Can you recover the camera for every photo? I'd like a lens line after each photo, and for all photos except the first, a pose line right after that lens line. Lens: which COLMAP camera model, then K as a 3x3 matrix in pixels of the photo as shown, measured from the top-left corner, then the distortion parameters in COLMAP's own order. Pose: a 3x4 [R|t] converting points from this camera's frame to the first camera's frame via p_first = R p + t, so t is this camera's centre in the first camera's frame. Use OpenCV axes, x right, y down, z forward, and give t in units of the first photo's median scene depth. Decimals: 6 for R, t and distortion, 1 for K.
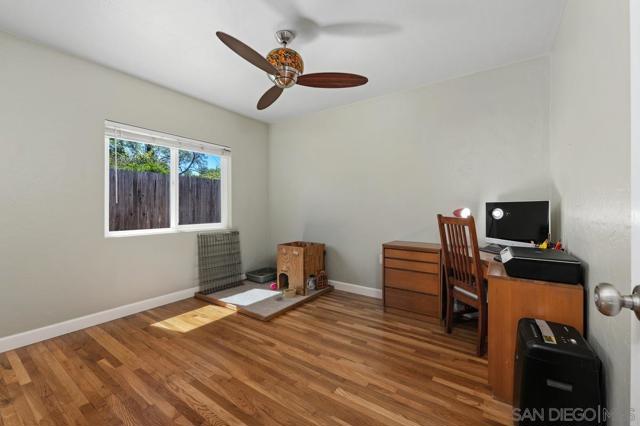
lens RADIAL K [[264.4, 0, 318.8], [0, 264.4, 205.6], [0, 0, 1]] dist [-0.000283, -0.000043]
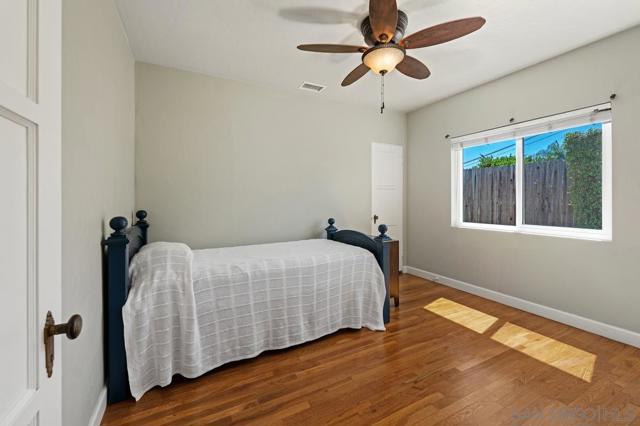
lens RADIAL K [[264.4, 0, 318.8], [0, 264.4, 205.6], [0, 0, 1]] dist [-0.000283, -0.000043]
pose [[-0.460365, 0.004417, -0.887719, 0.635365], [0.008334, 0.999965, 0.000654, 0.009845], [0.887691, -0.007097, -0.460386, 0.955429]]
